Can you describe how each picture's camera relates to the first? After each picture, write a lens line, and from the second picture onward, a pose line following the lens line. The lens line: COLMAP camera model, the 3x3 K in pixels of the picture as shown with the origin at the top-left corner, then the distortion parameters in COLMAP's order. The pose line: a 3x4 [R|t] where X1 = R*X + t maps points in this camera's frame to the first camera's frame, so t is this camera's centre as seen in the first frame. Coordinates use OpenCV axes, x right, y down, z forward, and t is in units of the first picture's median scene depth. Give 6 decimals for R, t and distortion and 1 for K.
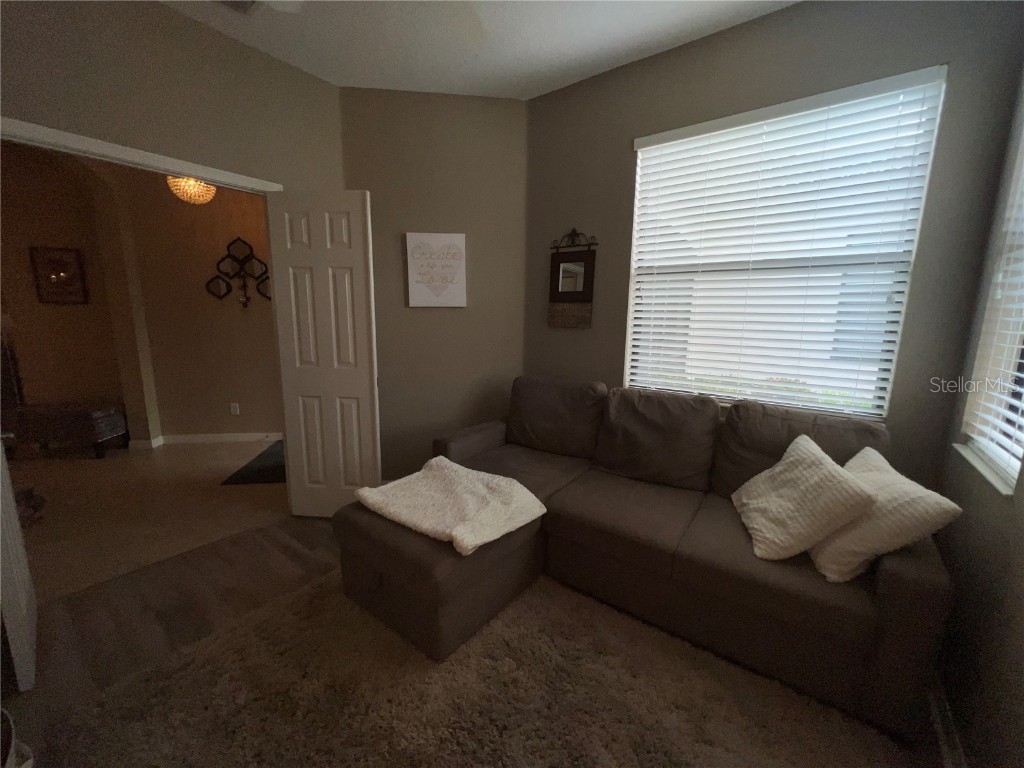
lens RADIAL K [[413.0, 0, 510.9], [0, 413.0, 385.9], [0, 0, 1]] dist [0.000710, 0.000024]
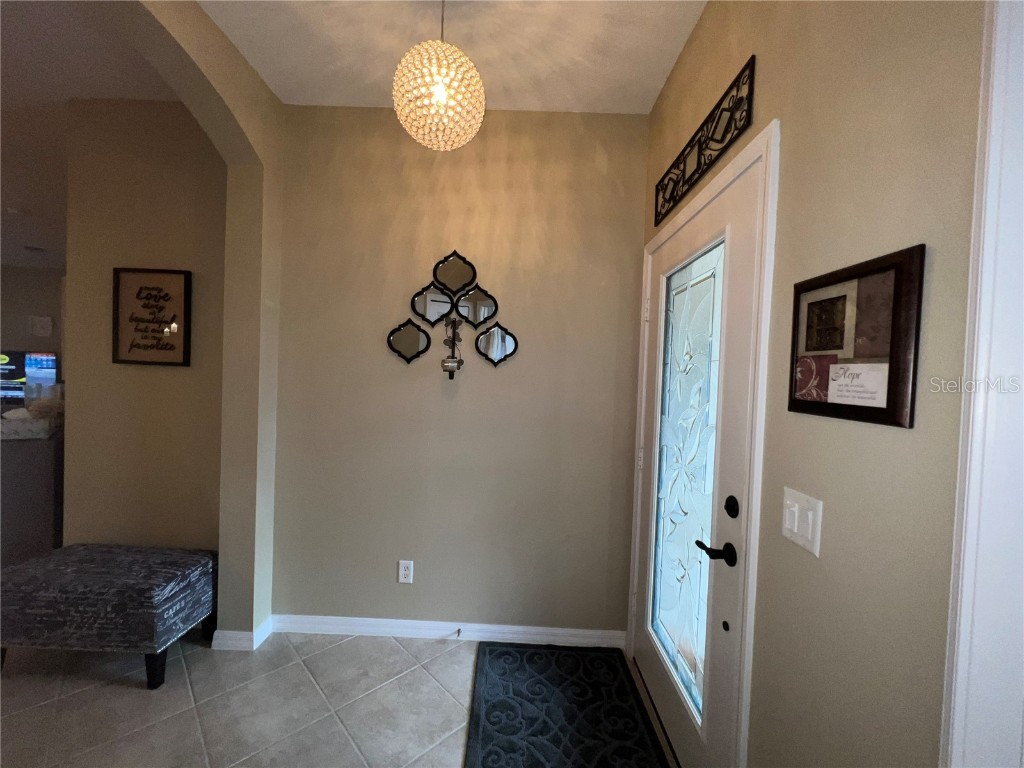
lens RADIAL K [[413.0, 0, 510.9], [0, 413.0, 385.9], [0, 0, 1]] dist [0.000710, 0.000024]
pose [[0.989183, 0.030289, -0.143528, -0.497759], [-0.052250, 0.987028, -0.151808, -0.106935], [0.137068, 0.157665, 0.977934, 0.503906]]
